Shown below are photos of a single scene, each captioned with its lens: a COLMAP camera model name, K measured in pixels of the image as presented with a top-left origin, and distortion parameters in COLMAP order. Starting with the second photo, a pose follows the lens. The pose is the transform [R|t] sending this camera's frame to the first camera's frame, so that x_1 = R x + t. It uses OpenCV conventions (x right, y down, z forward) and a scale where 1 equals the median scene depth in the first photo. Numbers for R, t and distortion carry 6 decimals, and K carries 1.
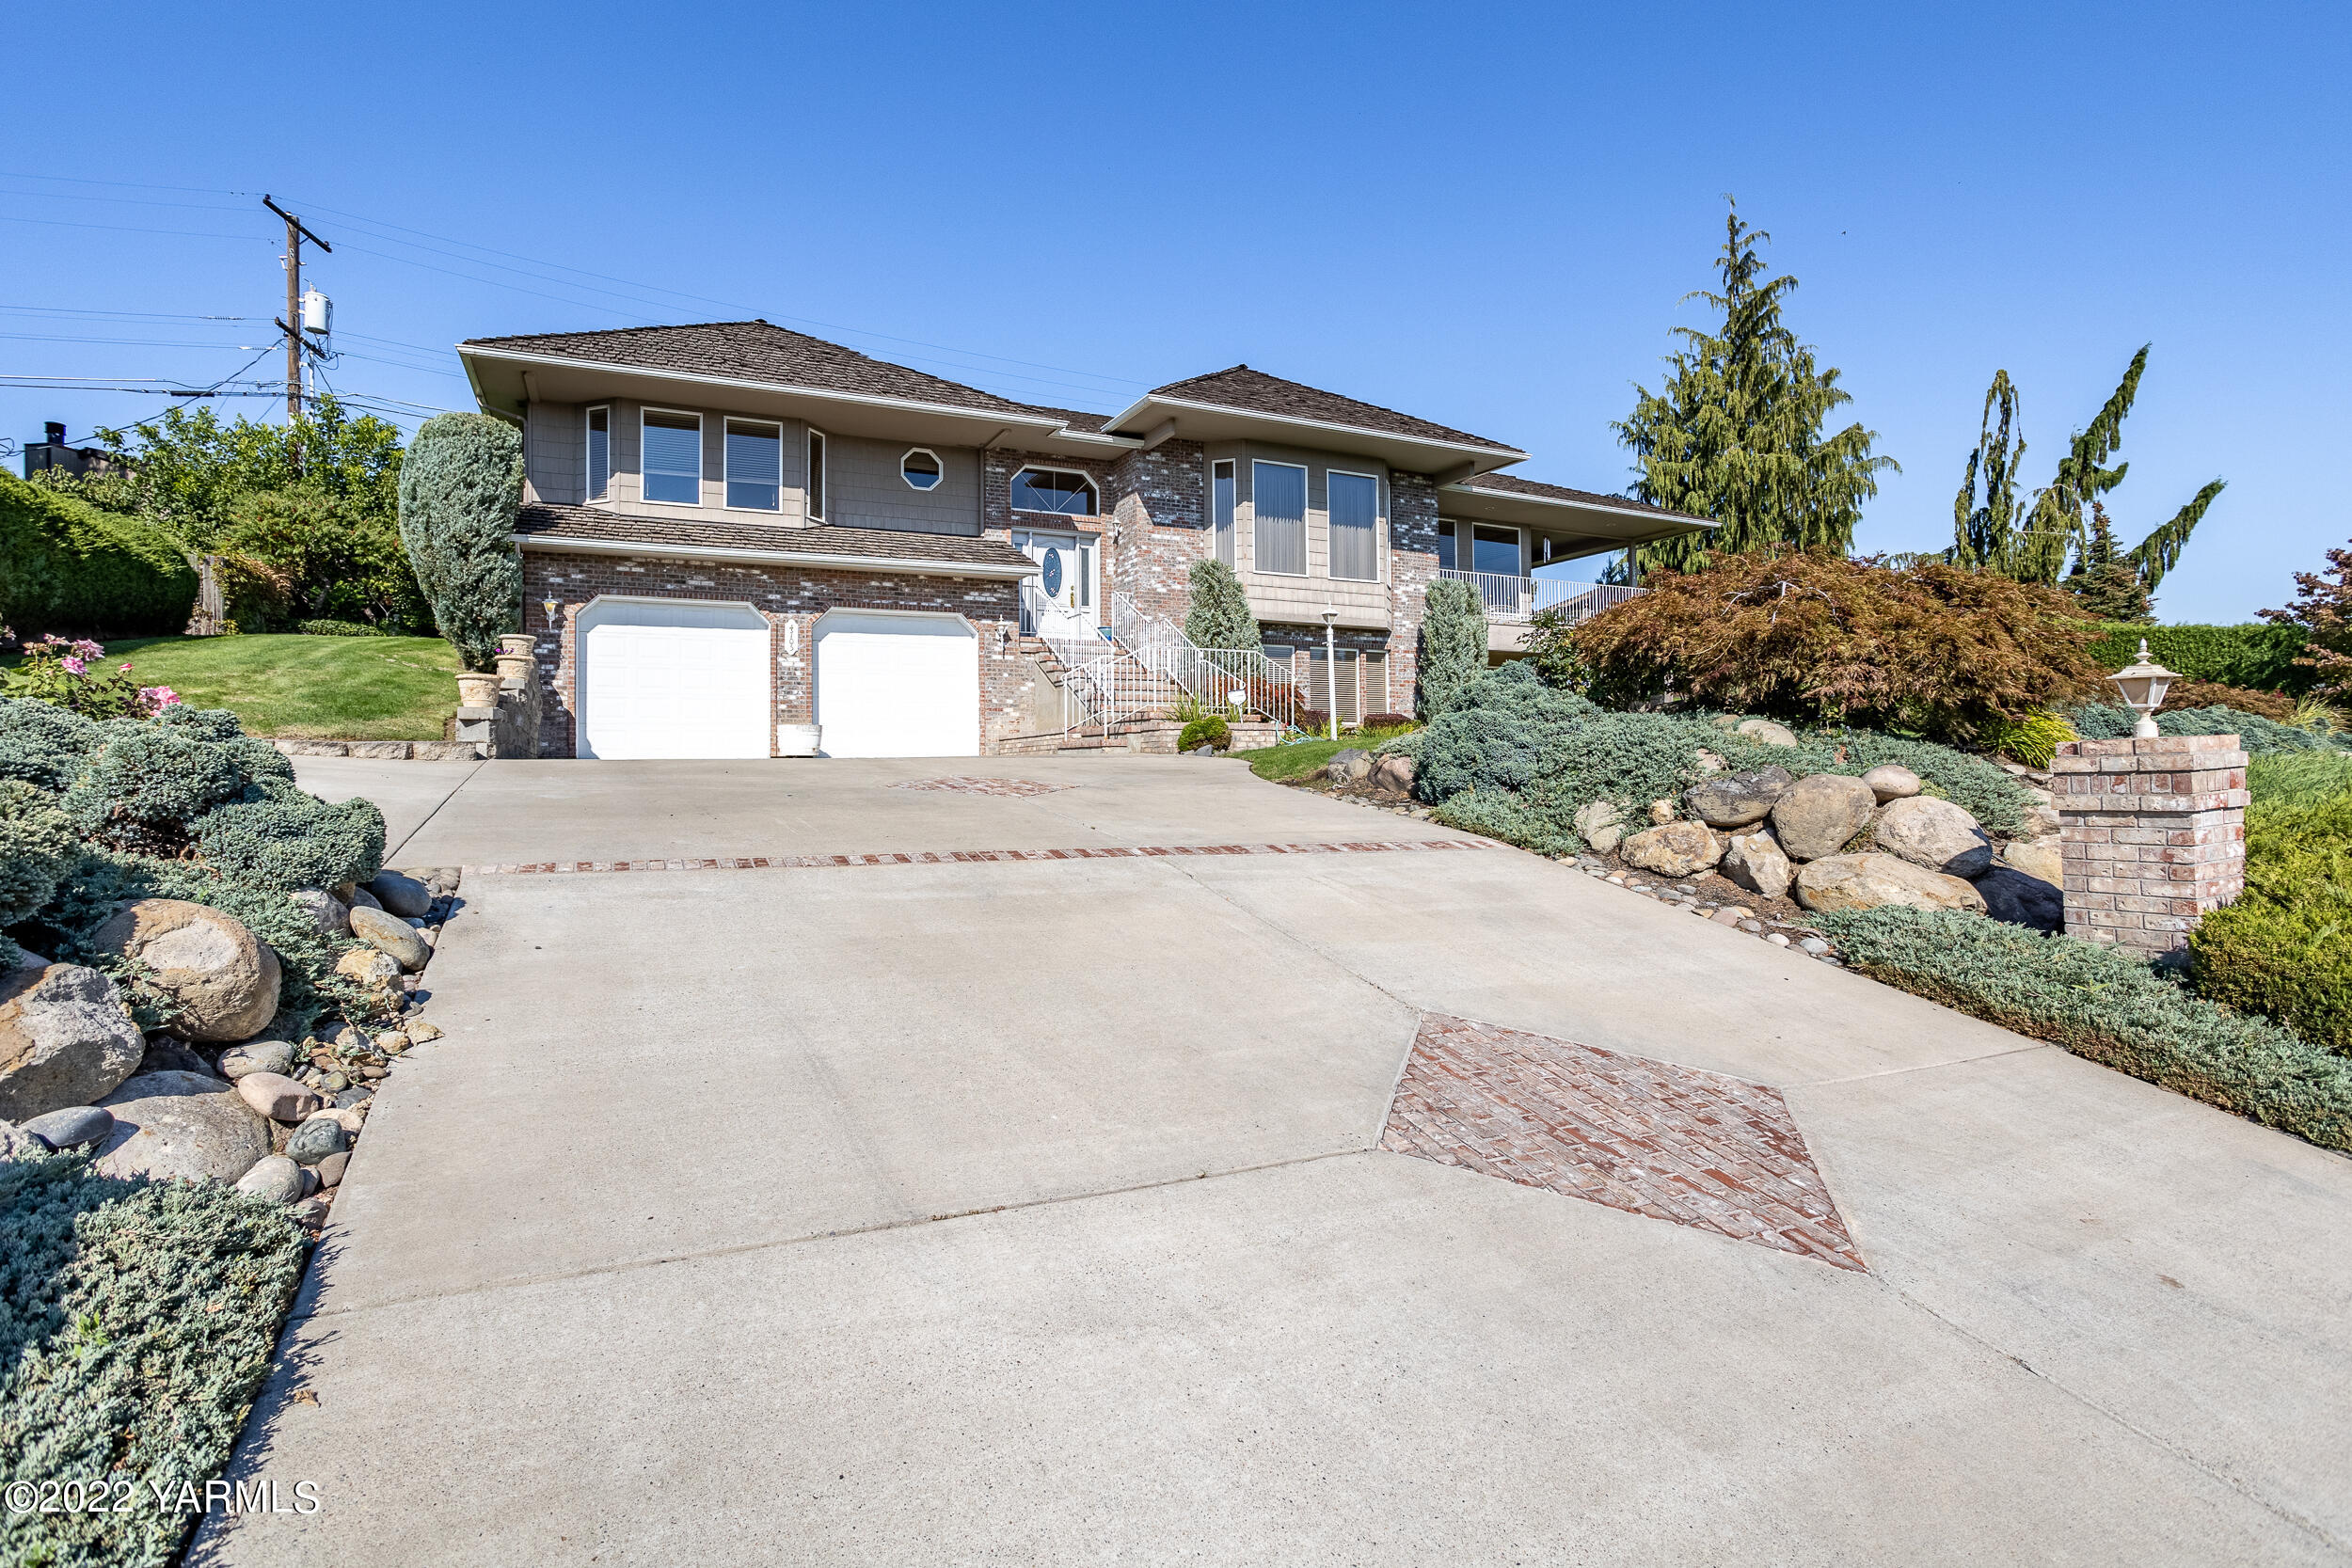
lens RADIAL K [[1134.8, 0, 1173.0], [0, 1134.8, 751.6], [0, 0, 1]] dist [-0.059828, 0.038619]
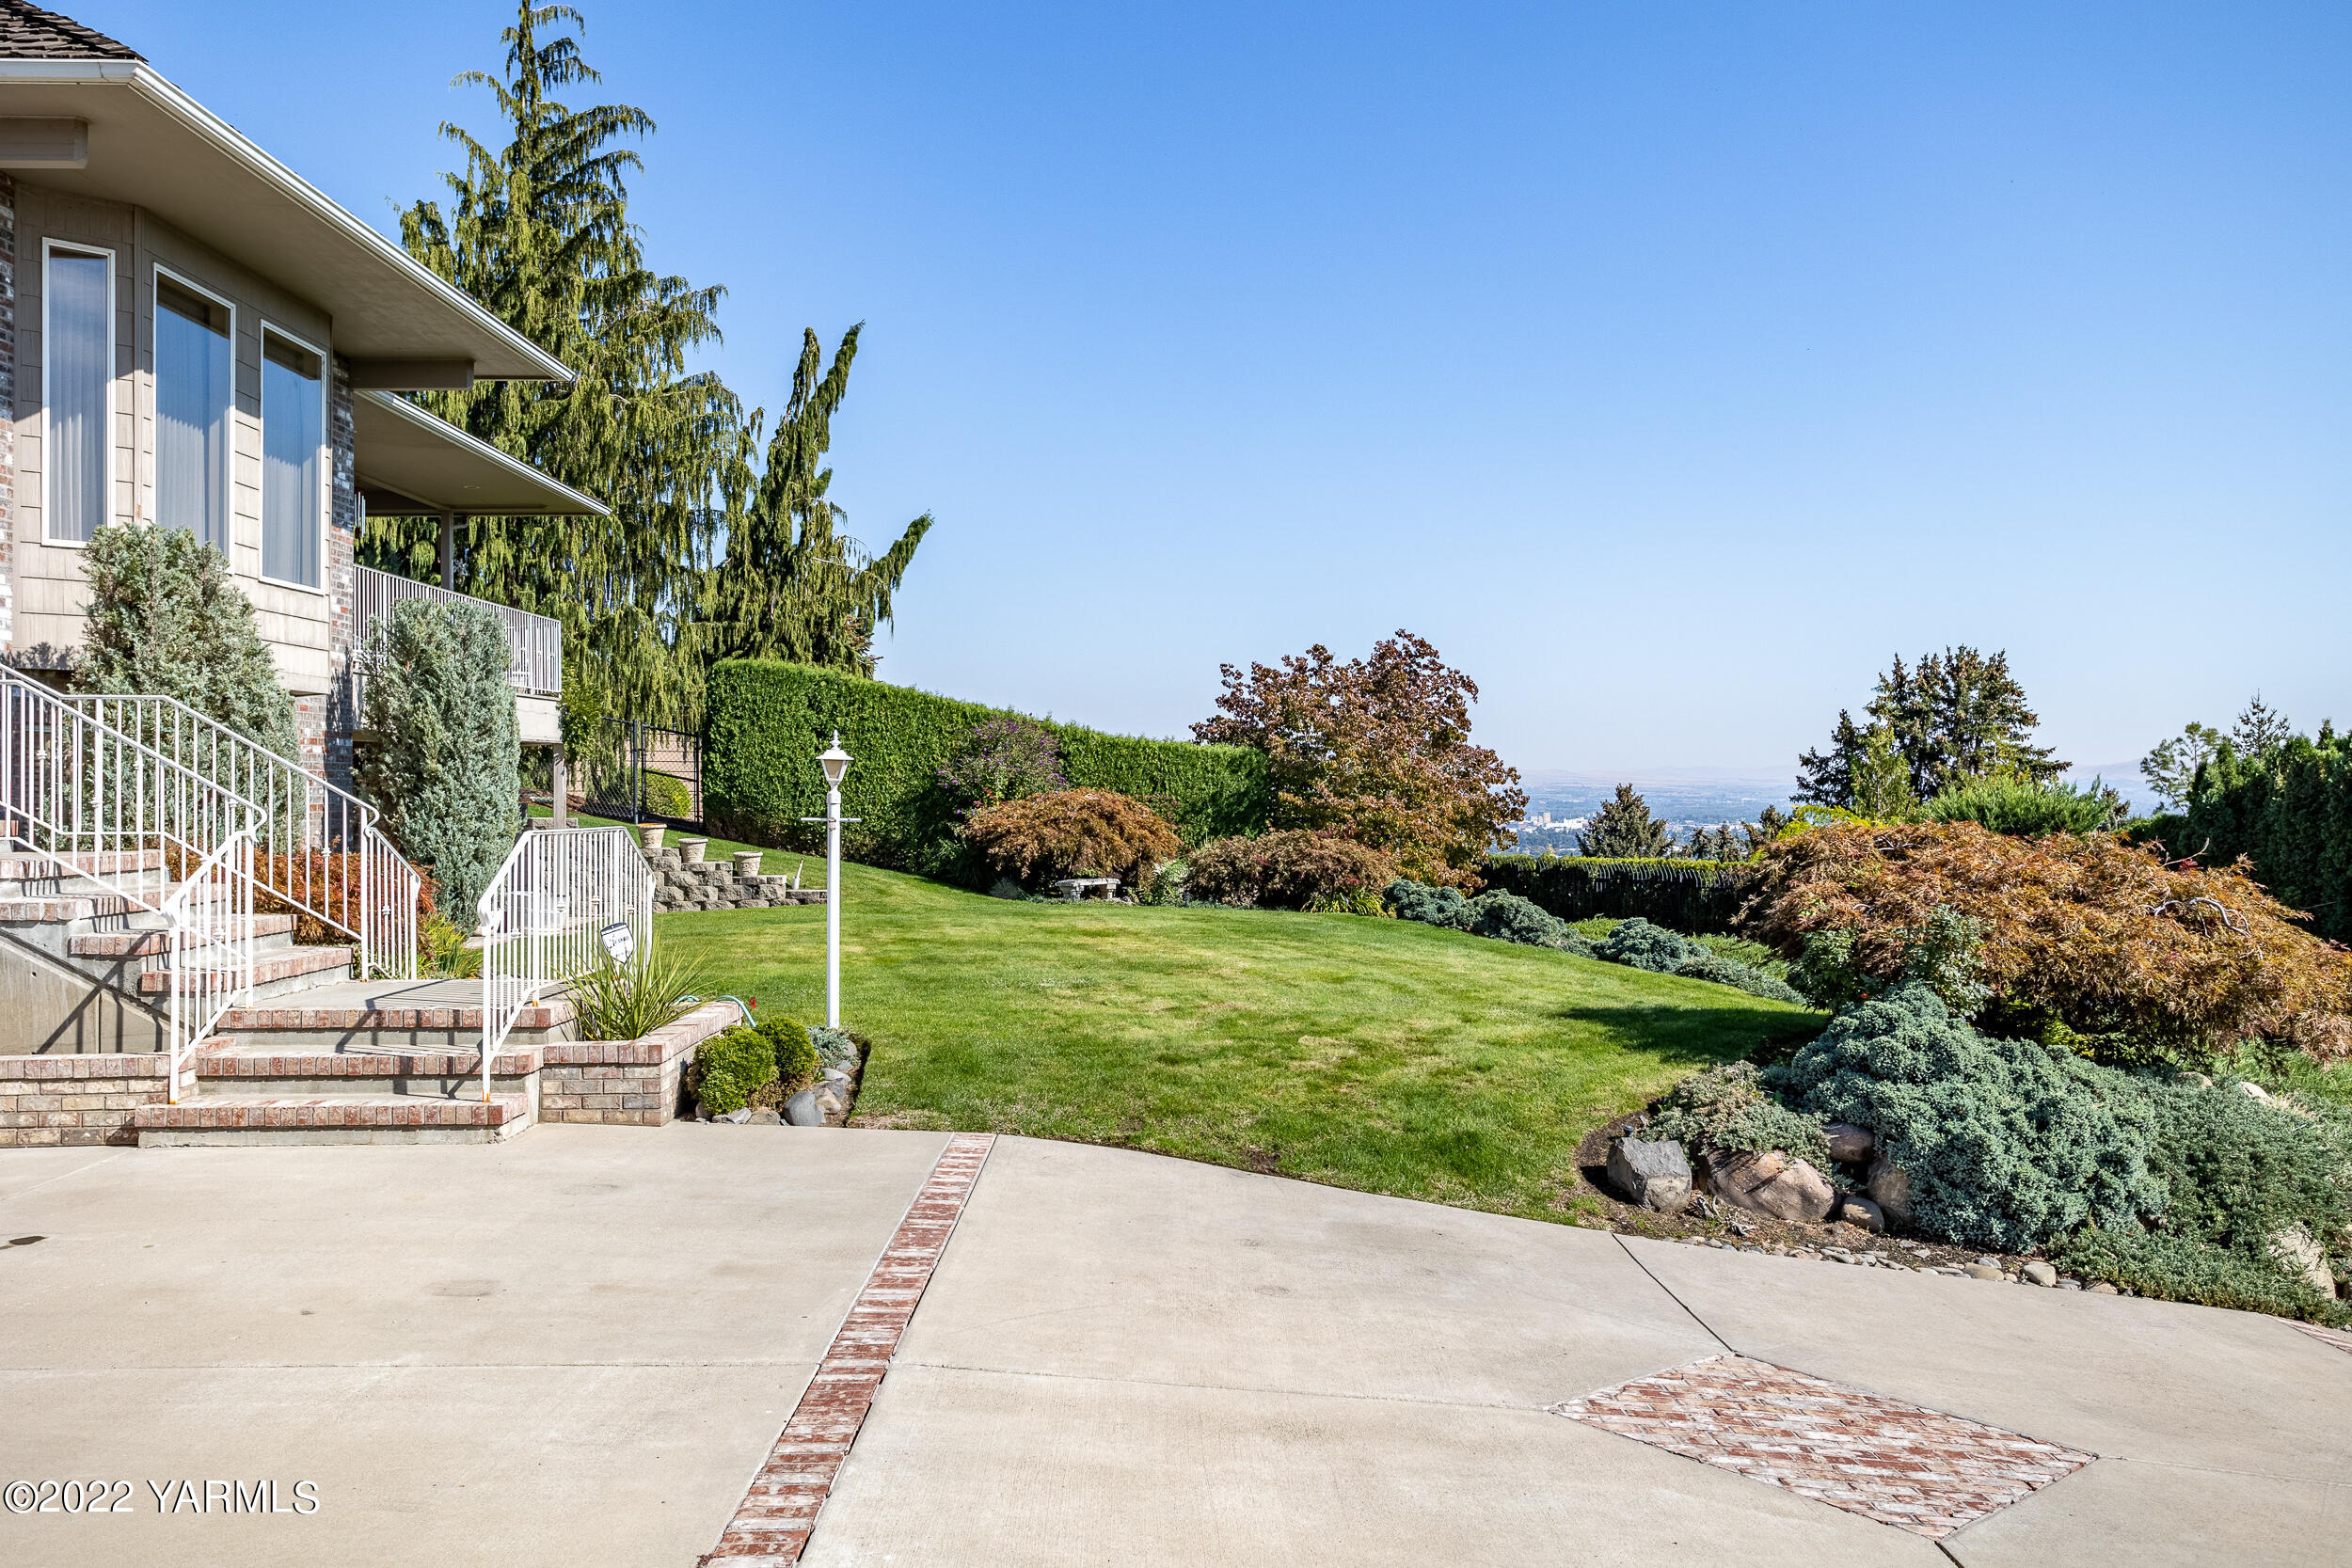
lens RADIAL K [[1913.5, 0, 1177.7], [0, 1913.5, 751.0], [0, 0, 1]] dist [0.010190, 0.006719]
pose [[0.438367, 0.023449, 0.898490, -0.372536], [-0.011435, 0.999724, -0.020512, -0.081409], [-0.898723, -0.001282, 0.438514, 0.392793]]
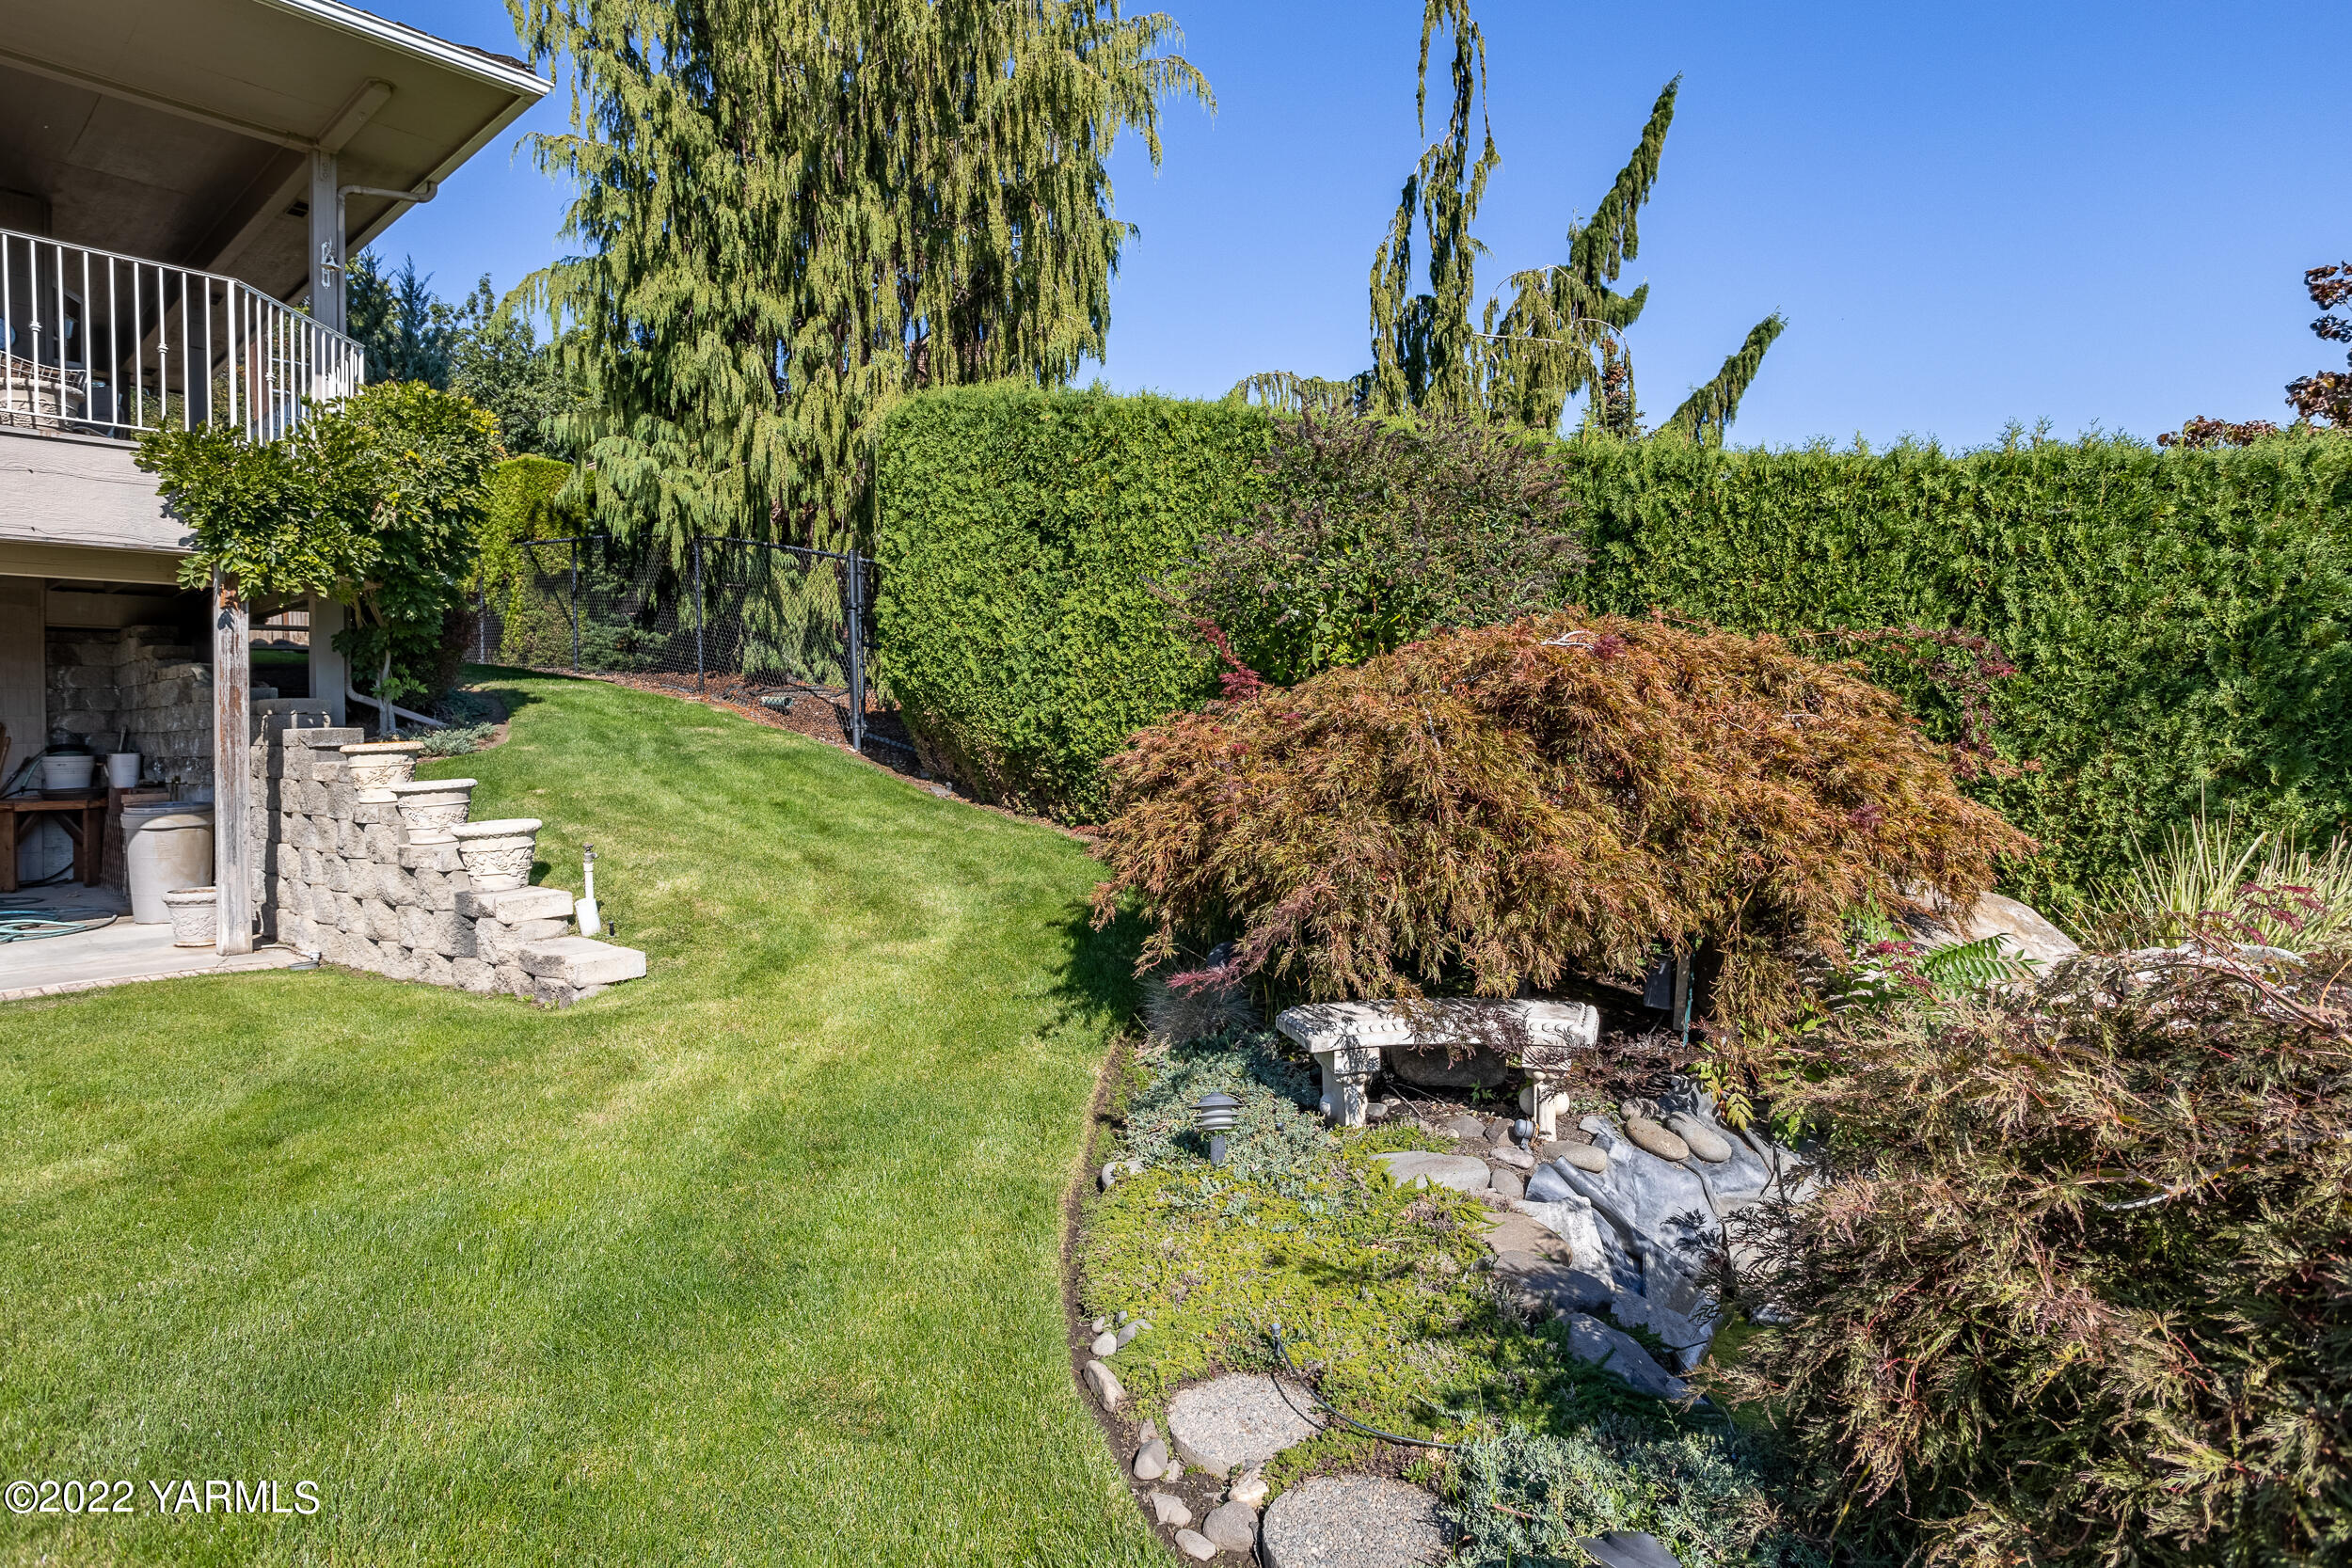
lens RADIAL K [[1272.9, 0, 1177.6], [0, 1272.9, 714.1], [0, 0, 1]] dist [-0.002813, -0.000367]
pose [[0.923151, 0.001492, 0.384433, 0.686492], [-0.001704, 0.999999, 0.000211, -0.062855], [-0.384433, -0.000850, 0.923153, 0.871007]]
